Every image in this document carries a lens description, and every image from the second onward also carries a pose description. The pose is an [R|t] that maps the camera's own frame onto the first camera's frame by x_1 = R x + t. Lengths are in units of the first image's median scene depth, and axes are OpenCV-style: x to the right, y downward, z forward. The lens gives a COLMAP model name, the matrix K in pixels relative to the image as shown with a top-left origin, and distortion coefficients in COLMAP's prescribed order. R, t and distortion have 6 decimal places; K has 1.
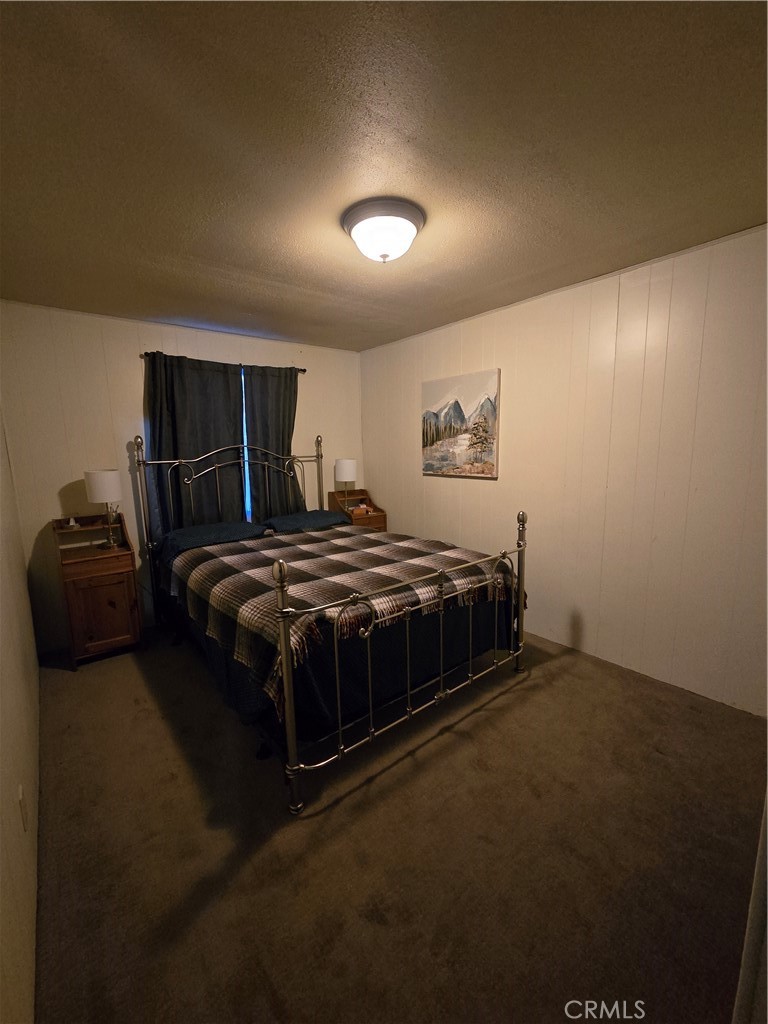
lens RADIAL K [[411.3, 0, 376.8], [0, 411.3, 514.6], [0, 0, 1]] dist [-0.003177, -0.000450]
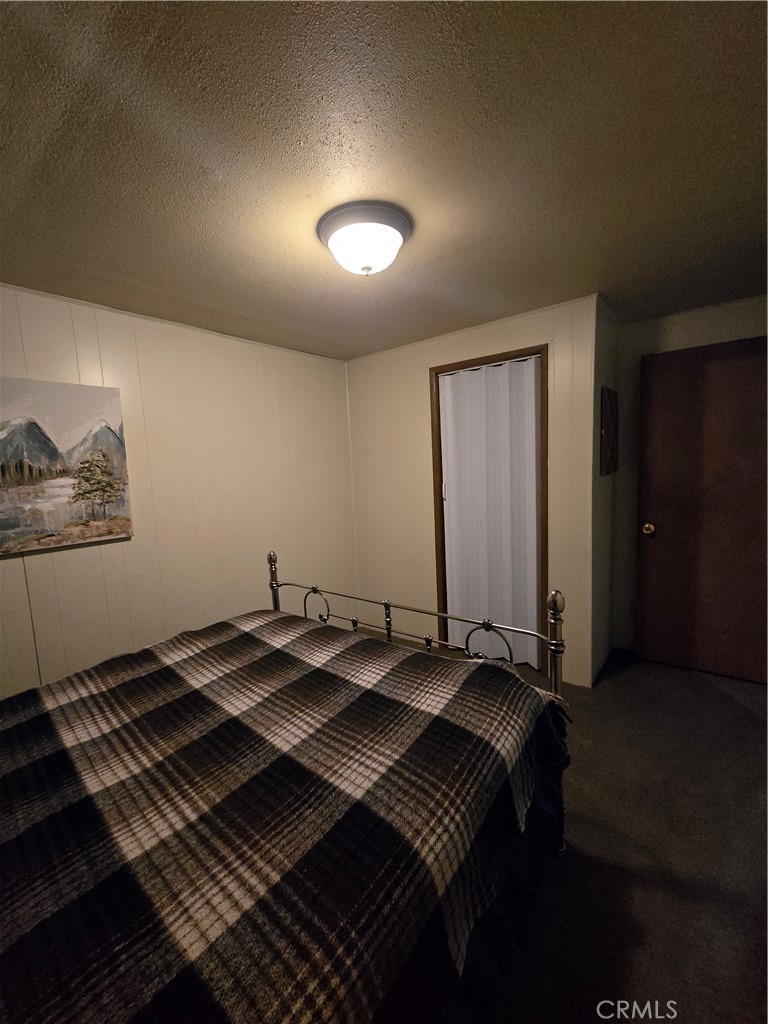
lens RADIAL K [[411.3, 0, 373.4], [0, 411.3, 510.7], [0, 0, 1]] dist [-0.003177, -0.000450]
pose [[-0.205702, -0.071674, 0.975986, -0.486775], [0.211611, 0.970461, 0.115868, -0.123810], [-0.955462, 0.230364, -0.184459, 0.693900]]
